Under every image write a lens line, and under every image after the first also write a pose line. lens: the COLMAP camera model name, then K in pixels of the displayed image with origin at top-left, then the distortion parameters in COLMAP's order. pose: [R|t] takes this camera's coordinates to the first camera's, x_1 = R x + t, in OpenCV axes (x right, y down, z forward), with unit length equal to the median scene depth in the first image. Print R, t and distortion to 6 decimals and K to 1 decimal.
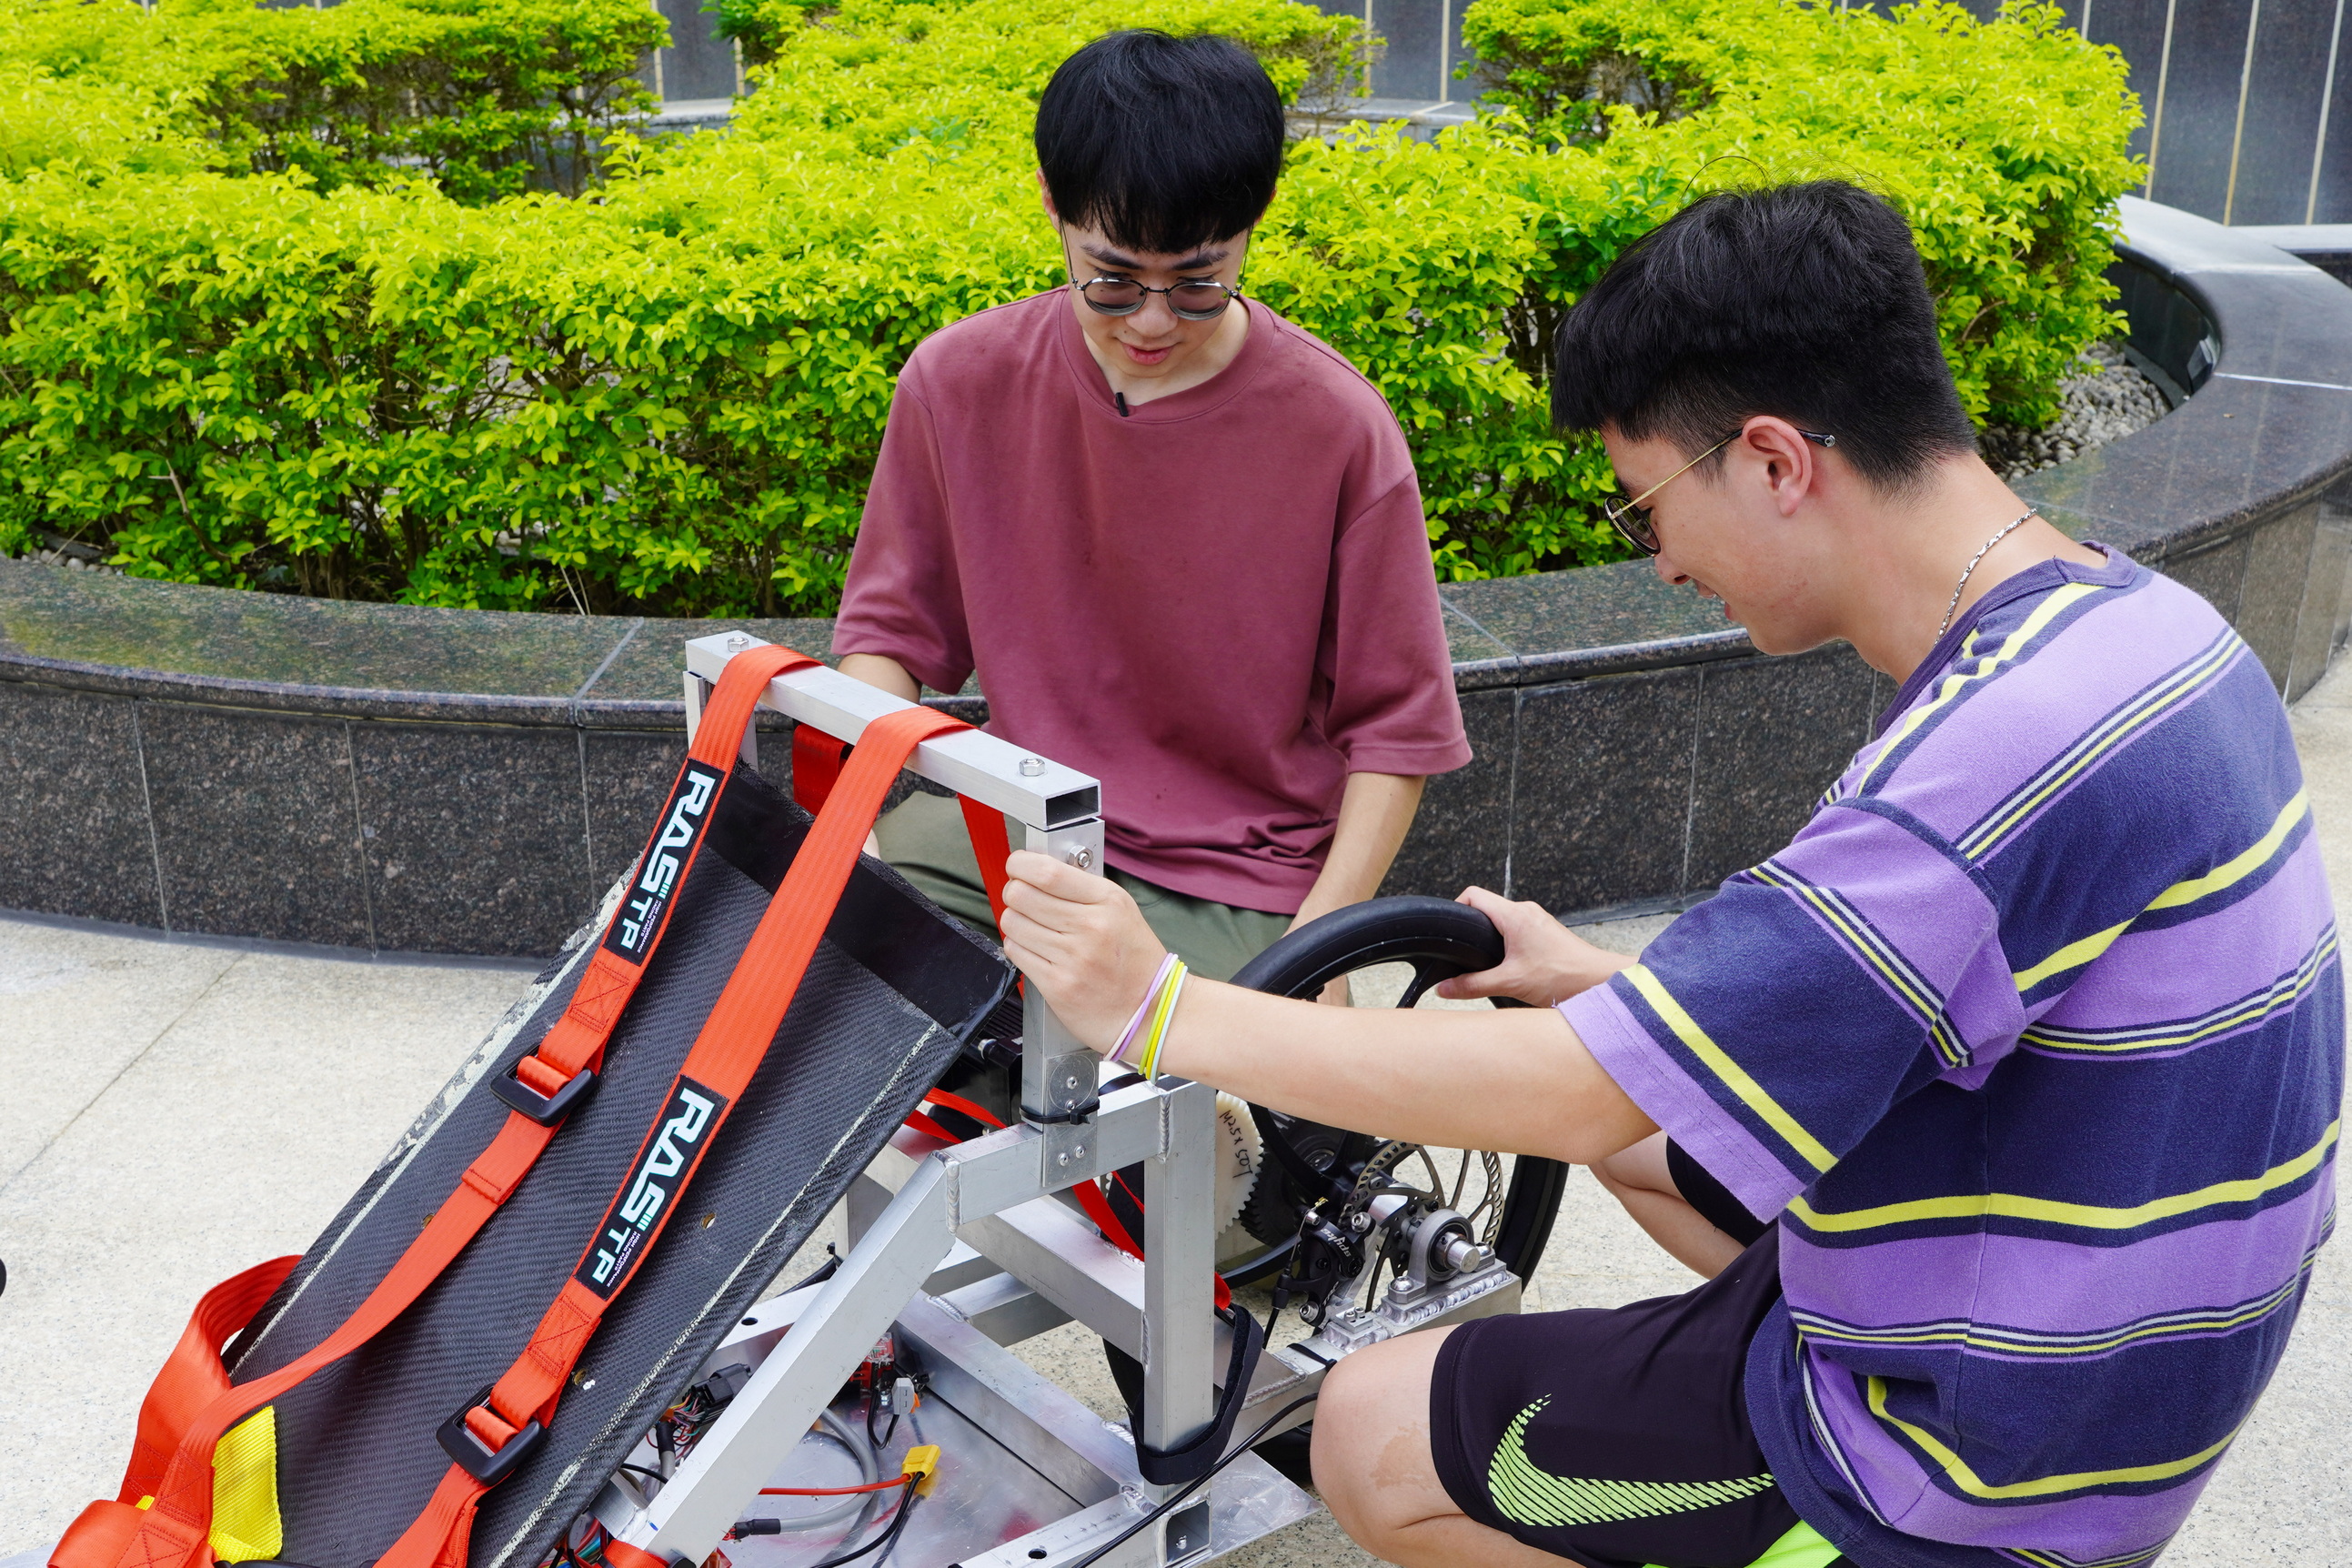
lens RADIAL K [[2735.1, 0, 1183.4], [0, 2735.1, 801.6], [0, 0, 1]] dist [0.019571, 0.000000]
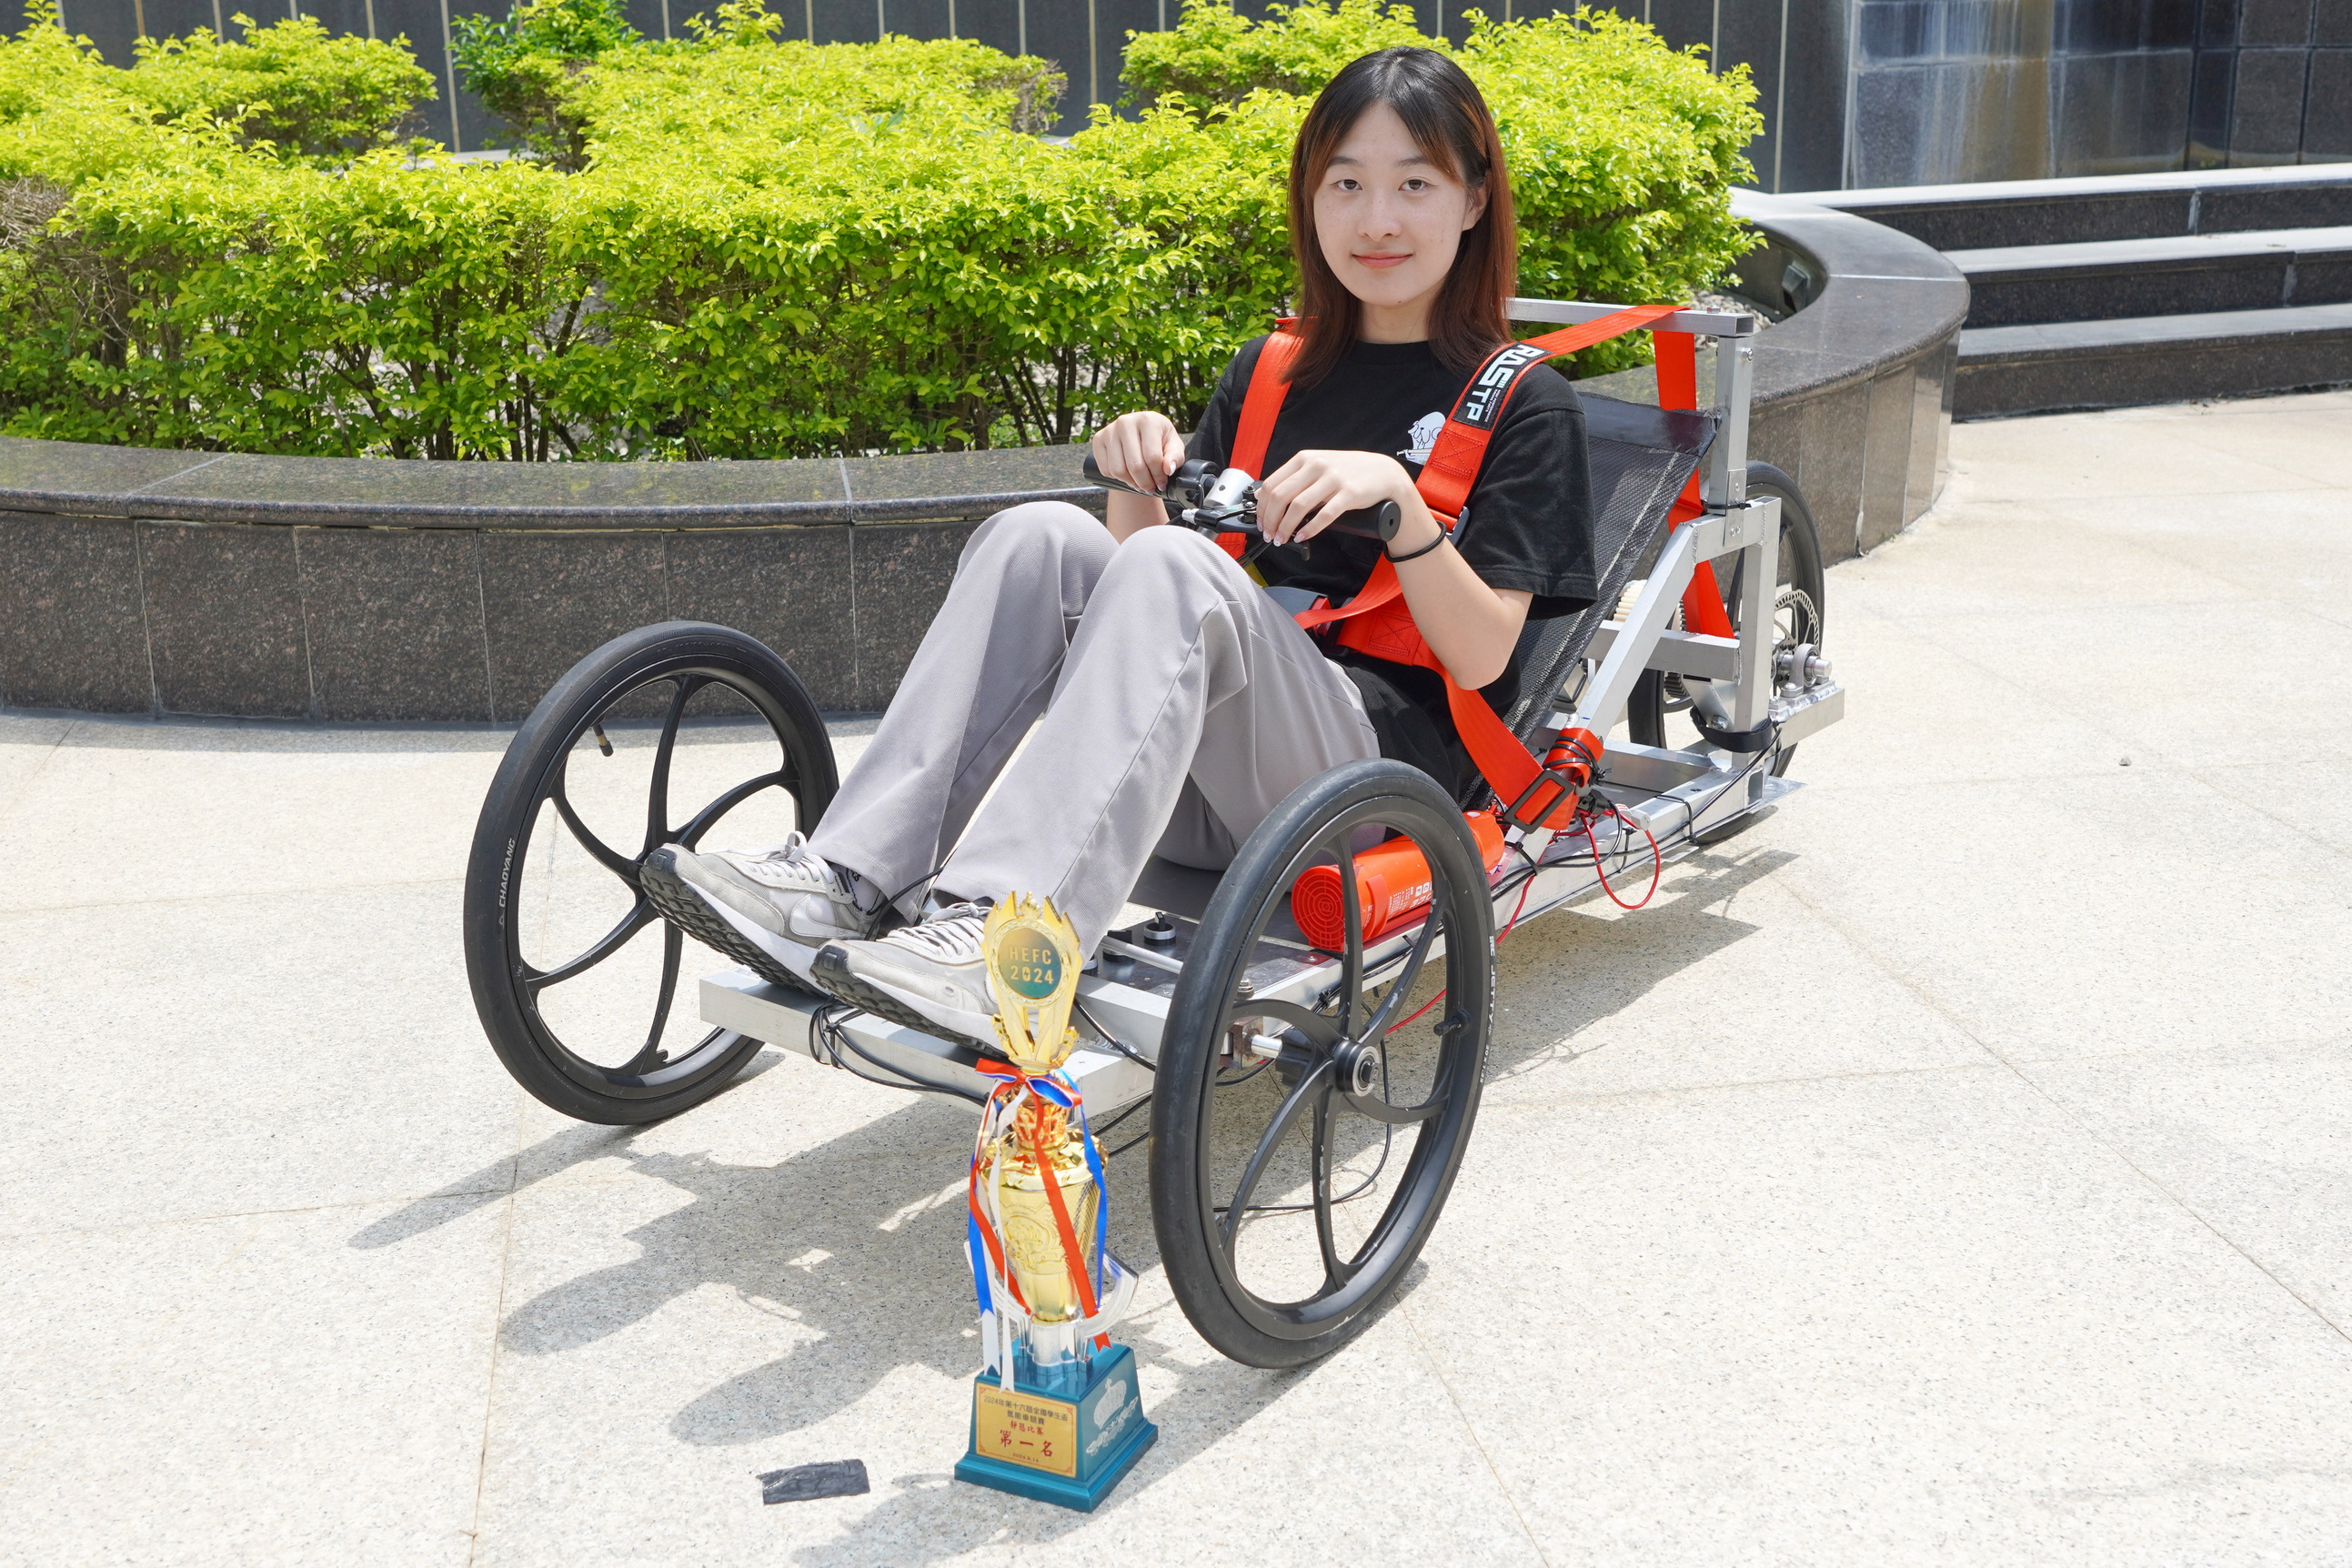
lens RADIAL K [[2573.6, 0, 1171.0], [0, 2573.6, 771.0], [0, 0, 1]] dist [0.001591, 0.000000]
pose [[0.975654, -0.078840, 0.204655, -0.291382], [0.085044, 0.996141, -0.021681, 0.115182], [-0.202156, 0.038558, 0.978594, -0.213769]]
